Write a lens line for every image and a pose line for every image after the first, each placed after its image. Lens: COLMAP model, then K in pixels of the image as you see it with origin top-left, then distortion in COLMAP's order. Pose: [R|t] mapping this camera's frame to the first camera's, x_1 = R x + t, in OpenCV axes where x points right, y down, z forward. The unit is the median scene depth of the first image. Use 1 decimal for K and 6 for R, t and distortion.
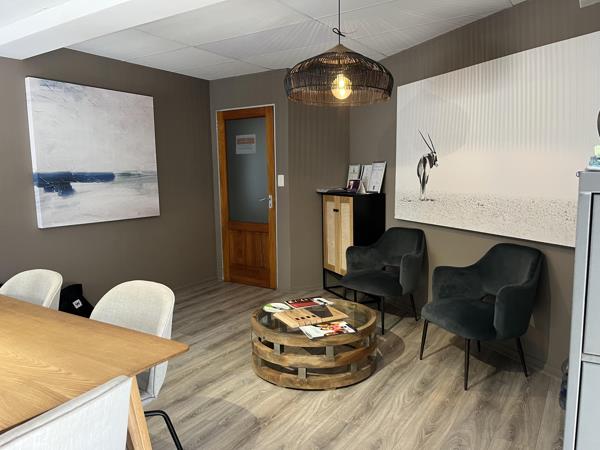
lens RADIAL K [[448.8, 0, 296.6], [0, 448.8, 226.9], [0, 0, 1]] dist [0.059961, -0.074330]
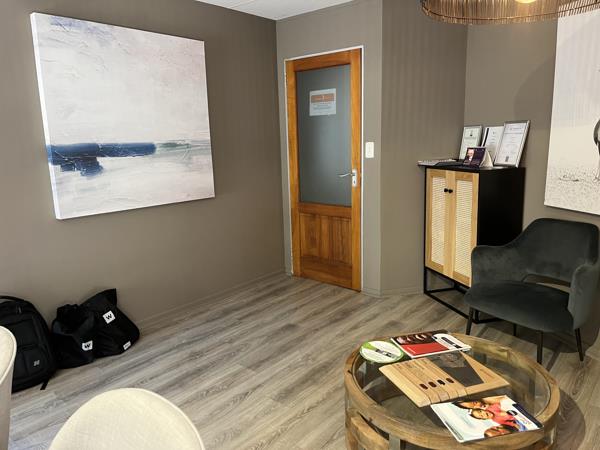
lens RADIAL K [[455.3, 0, 296.7], [0, 455.3, 225.7], [0, 0, 1]] dist [0.064691, -0.085396]
pose [[0.990468, 0.012767, -0.137147, -0.068331], [-0.002871, 0.997392, 0.072113, -0.043740], [0.137710, -0.071031, 0.987922, 0.303042]]
